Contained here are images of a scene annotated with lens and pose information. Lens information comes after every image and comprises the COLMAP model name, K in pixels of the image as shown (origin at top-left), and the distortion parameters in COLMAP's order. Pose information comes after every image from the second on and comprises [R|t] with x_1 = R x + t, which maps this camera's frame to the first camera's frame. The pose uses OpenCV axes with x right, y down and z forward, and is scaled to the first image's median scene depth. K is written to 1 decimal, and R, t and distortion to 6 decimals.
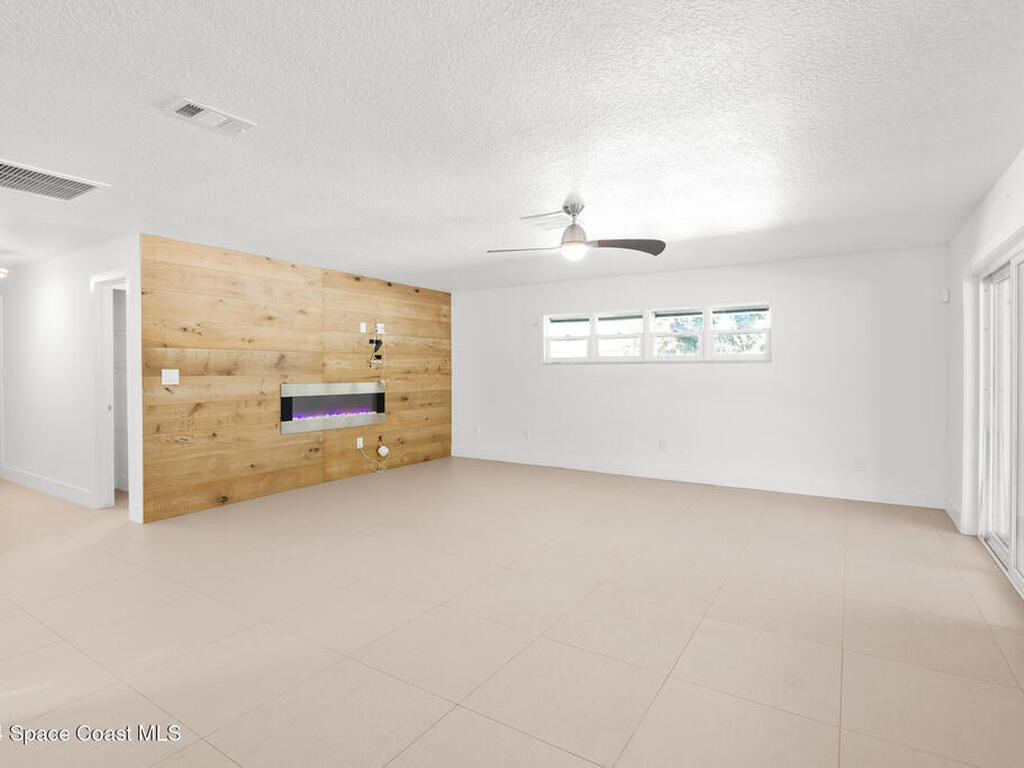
lens RADIAL K [[525.6, 0, 526.3], [0, 525.6, 373.7], [0, 0, 1]] dist [-0.013641, -0.001999]
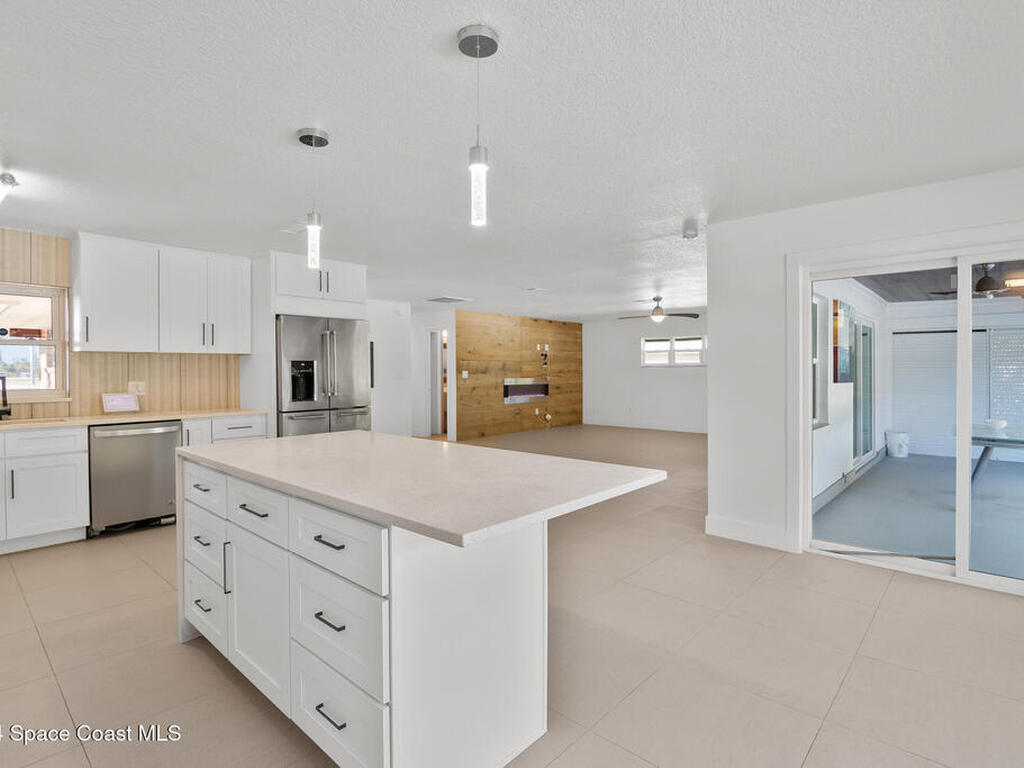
lens RADIAL K [[525.6, 0, 520.9], [0, 525.6, 376.1], [0, 0, 1]] dist [-0.013641, -0.001999]
pose [[0.984054, 0.000507, -0.177867, -0.055961], [0.000227, 0.999992, 0.004109, 0.003297], [0.177868, -0.004084, 0.984046, -0.849259]]
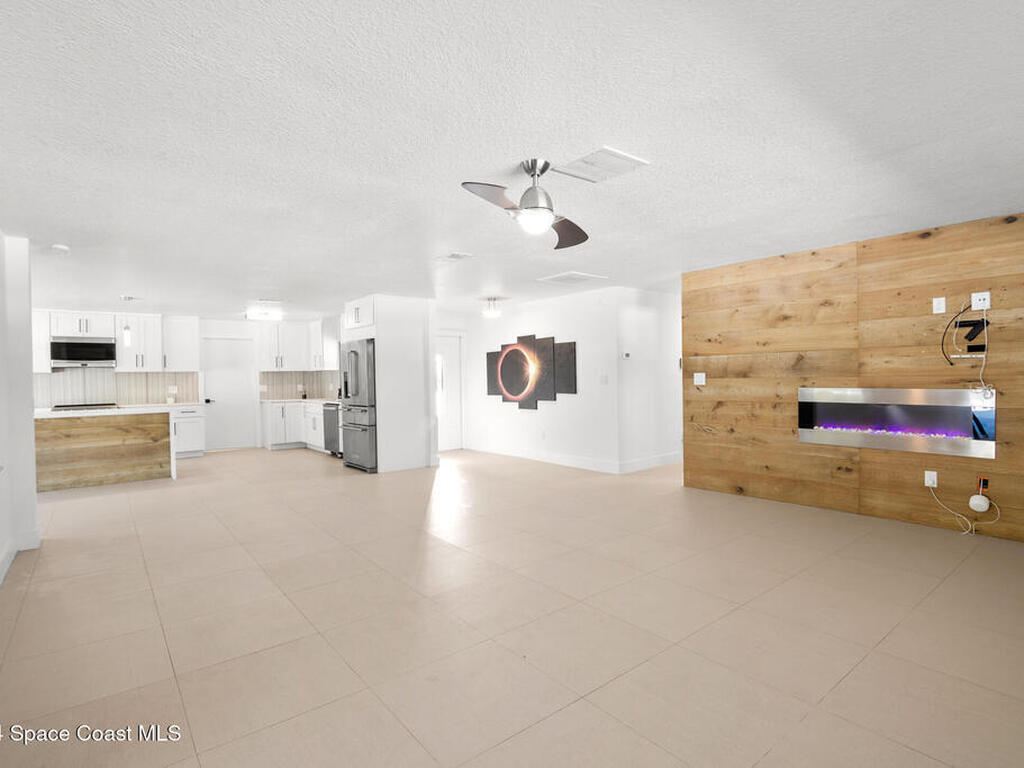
lens RADIAL K [[525.6, 0, 519.1], [0, 525.6, 380.3], [0, 0, 1]] dist [-0.013641, -0.001999]
pose [[-0.335107, 0.016002, -0.942044, 0.528170], [0.011860, 0.999848, 0.012765, -0.009548], [0.942106, -0.006894, -0.335246, 0.793203]]
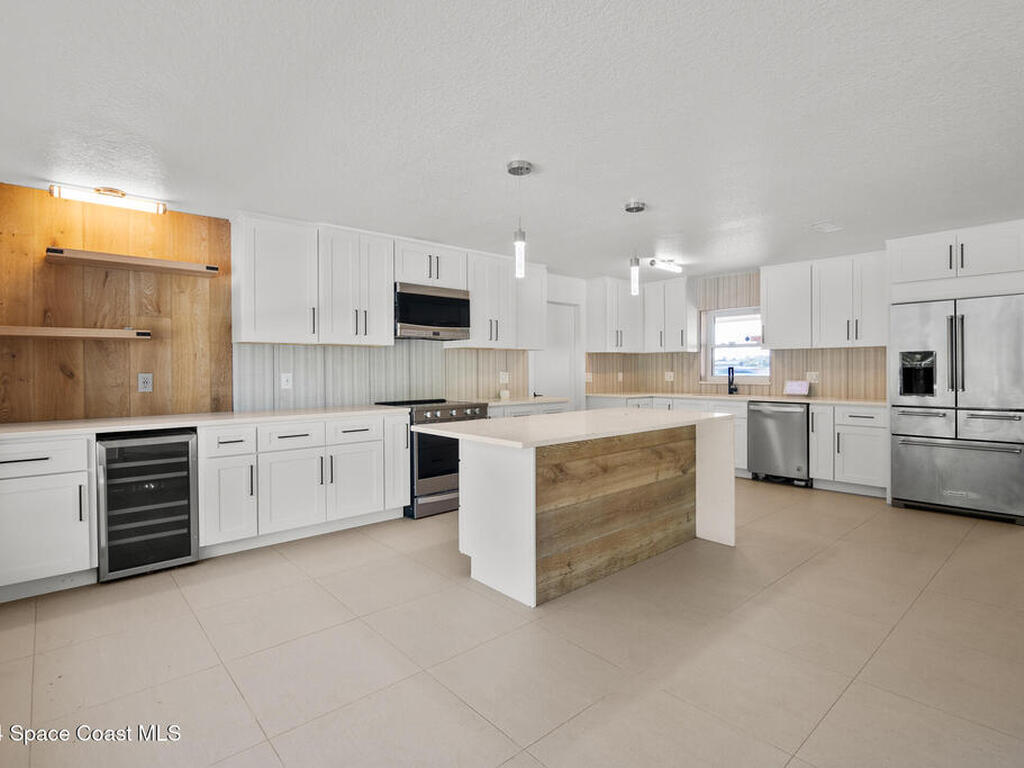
lens RADIAL K [[525.6, 0, 518.7], [0, 525.6, 374.3], [0, 0, 1]] dist [-0.013641, -0.001999]
pose [[-0.290337, 0.015917, -0.956792, 0.358760], [-0.000944, 0.999856, 0.016920, 0.003200], [0.956924, 0.005816, -0.290280, -0.404531]]
